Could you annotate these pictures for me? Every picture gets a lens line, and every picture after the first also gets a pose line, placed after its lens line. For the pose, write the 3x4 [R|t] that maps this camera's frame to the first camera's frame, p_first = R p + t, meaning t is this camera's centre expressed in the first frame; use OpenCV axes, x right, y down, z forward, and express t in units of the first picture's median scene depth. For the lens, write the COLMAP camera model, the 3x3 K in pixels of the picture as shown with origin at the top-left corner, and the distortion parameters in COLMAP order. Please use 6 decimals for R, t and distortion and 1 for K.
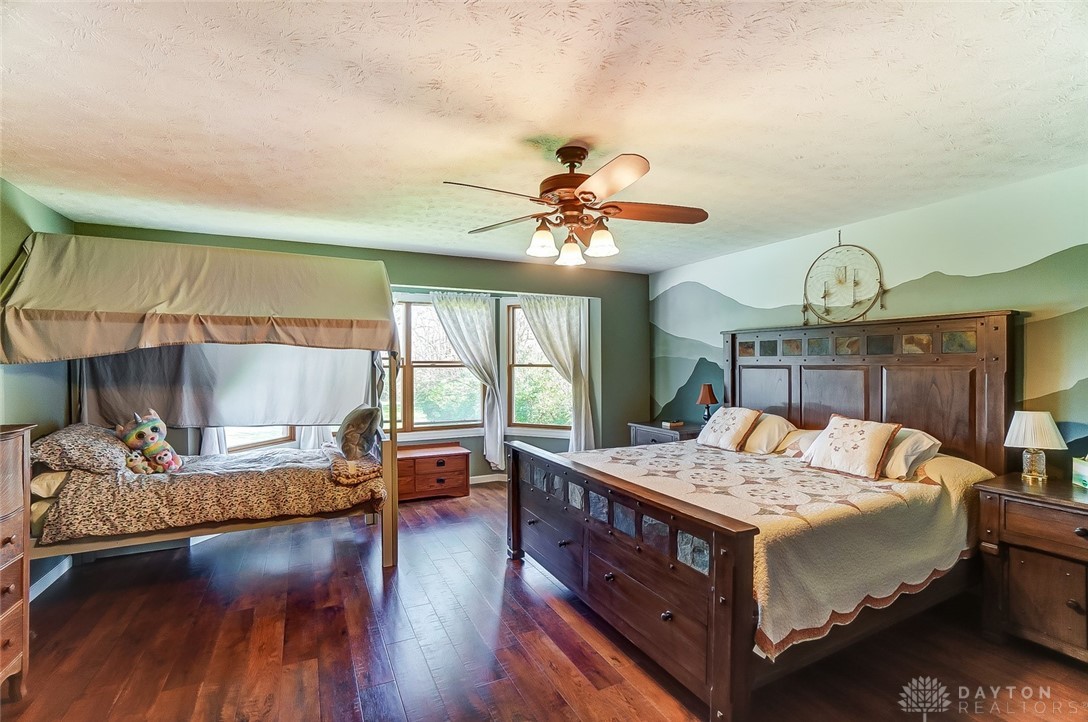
lens RADIAL K [[476.0, 0, 532.5], [0, 476.0, 358.7], [0, 0, 1]] dist [-0.064868, 0.022117]
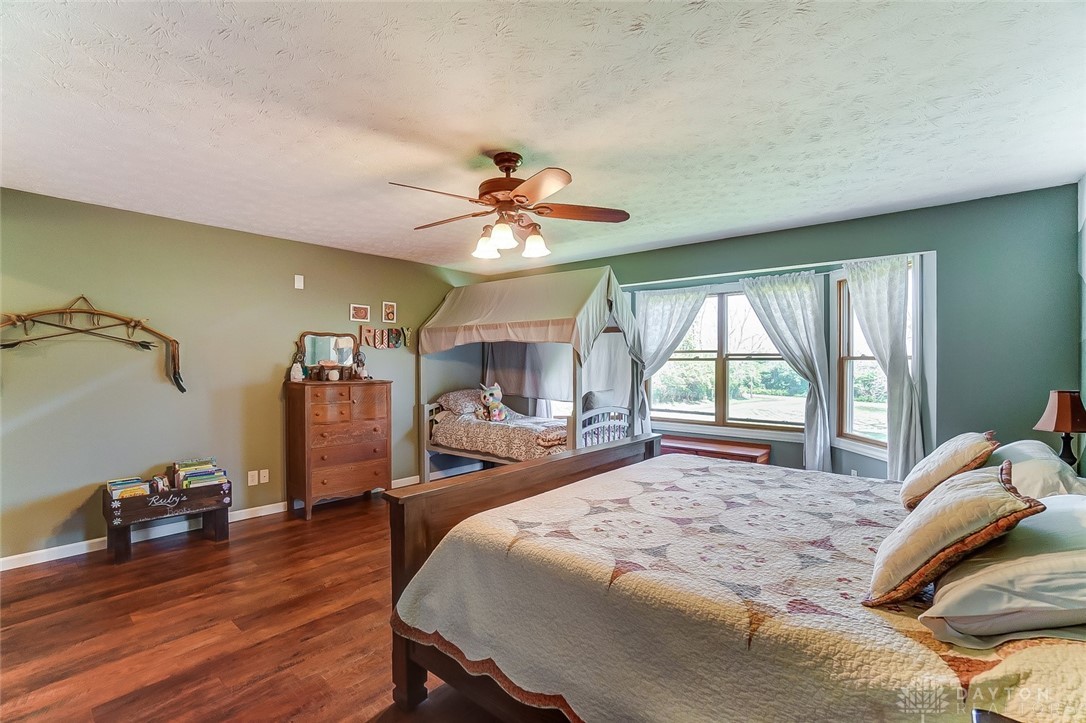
lens RADIAL K [[475.1, 0, 531.5], [0, 475.1, 359.2], [0, 0, 1]] dist [-0.064868, 0.022117]
pose [[0.411296, -0.001836, -0.911500, 0.716515], [0.003464, 0.999994, -0.000451, 0.024359], [0.911495, -0.002972, 0.411300, 0.384801]]
